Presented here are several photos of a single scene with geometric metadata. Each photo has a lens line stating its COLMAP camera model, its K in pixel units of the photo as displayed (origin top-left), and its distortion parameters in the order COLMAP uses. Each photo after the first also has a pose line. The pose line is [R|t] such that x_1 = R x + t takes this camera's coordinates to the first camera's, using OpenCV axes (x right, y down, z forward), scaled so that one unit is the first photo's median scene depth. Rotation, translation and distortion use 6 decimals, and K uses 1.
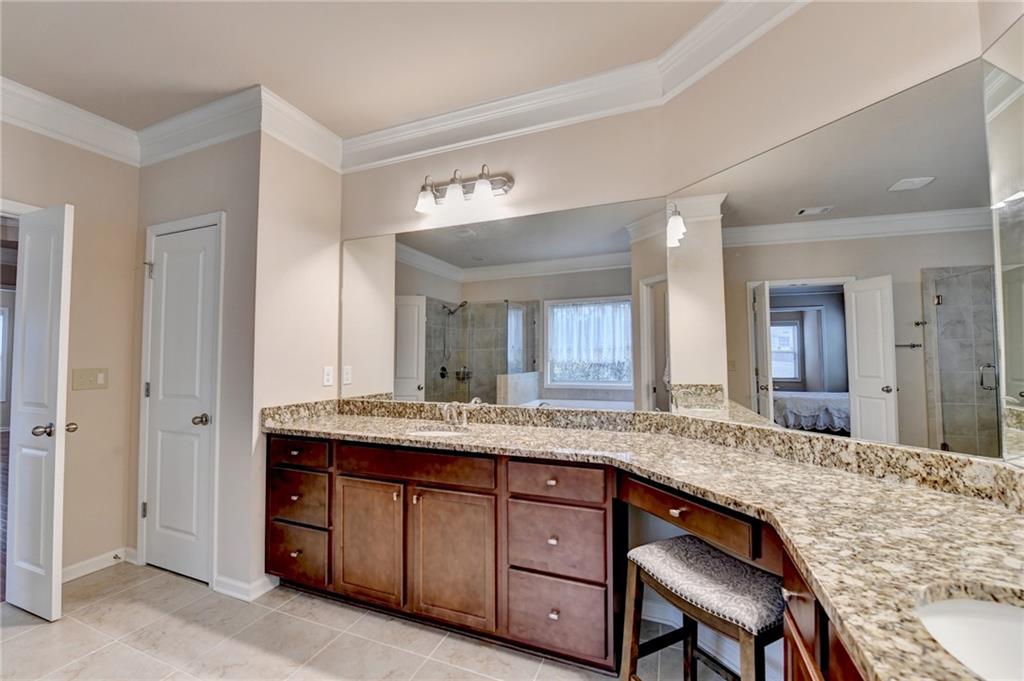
lens RADIAL K [[425.5, 0, 503.3], [0, 425.5, 343.1], [0, 0, 1]] dist [-0.010874, -0.004122]
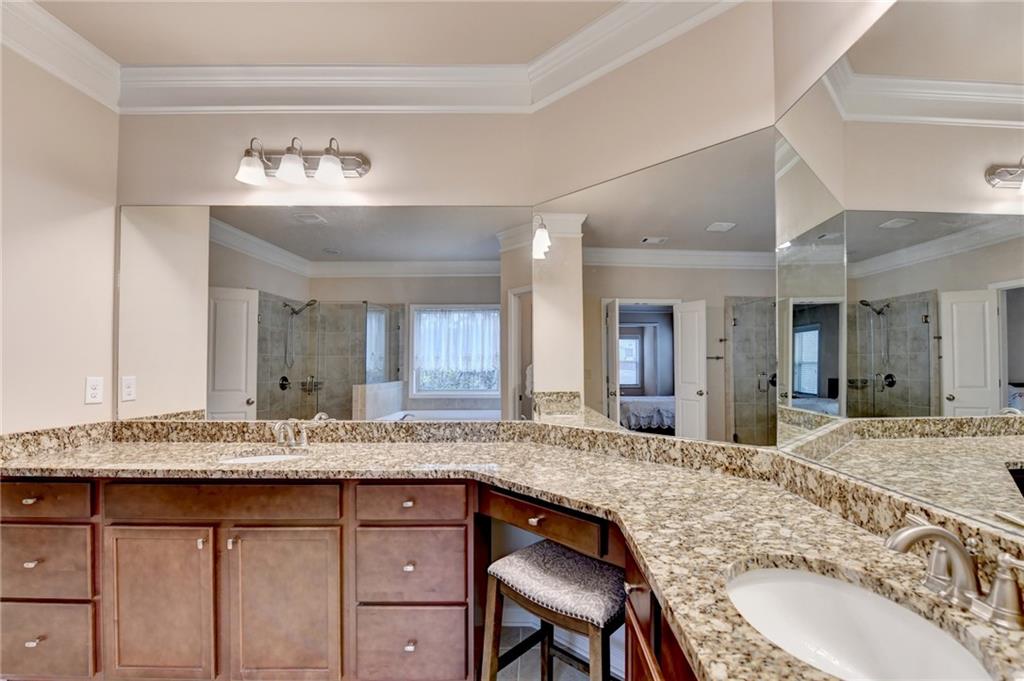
lens RADIAL K [[431.6, 0, 550.8], [0, 431.6, 362.8], [0, 0, 1]] dist [-0.016419, -0.000230]
pose [[0.918222, 0.007062, 0.396003, 0.025175], [-0.017785, 0.999568, 0.023414, -0.000248], [-0.395667, -0.028542, 0.917950, 0.040970]]
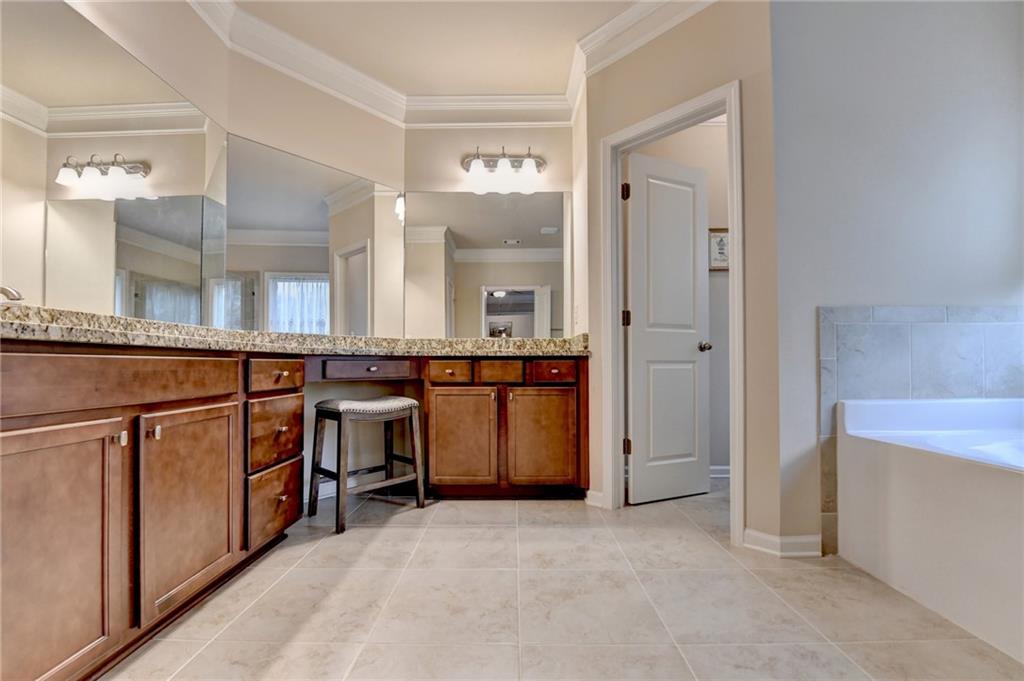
lens RADIAL K [[415.3, 0, 509.9], [0, 415.3, 356.0], [0, 0, 1]] dist [-0.017825, -0.000289]
pose [[-0.366983, 0.021481, 0.929980, -0.966803], [-0.026971, 0.999067, -0.033720, 0.276075], [-0.929837, -0.037457, -0.366061, 0.780683]]
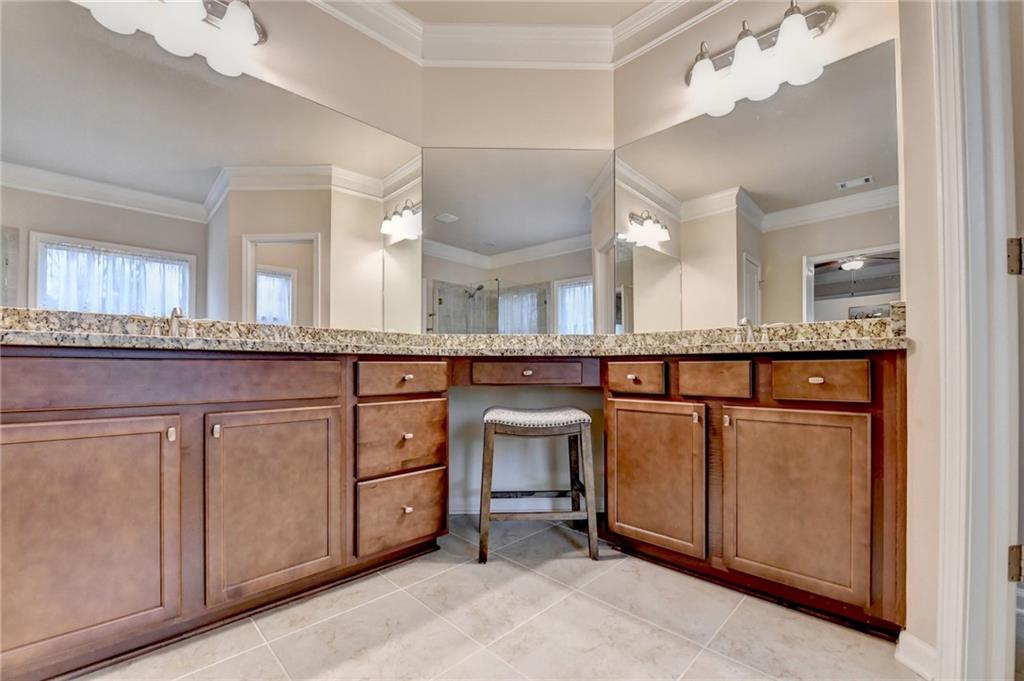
lens RADIAL K [[420.2, 0, 506.3], [0, 420.2, 363.7], [0, 0, 1]] dist [-0.013875, -0.000176]
pose [[0.395407, 0.010341, 0.918448, -0.637937], [-0.029516, 0.999563, 0.001453, 0.262590], [-0.918032, -0.027684, 0.395539, 0.366549]]
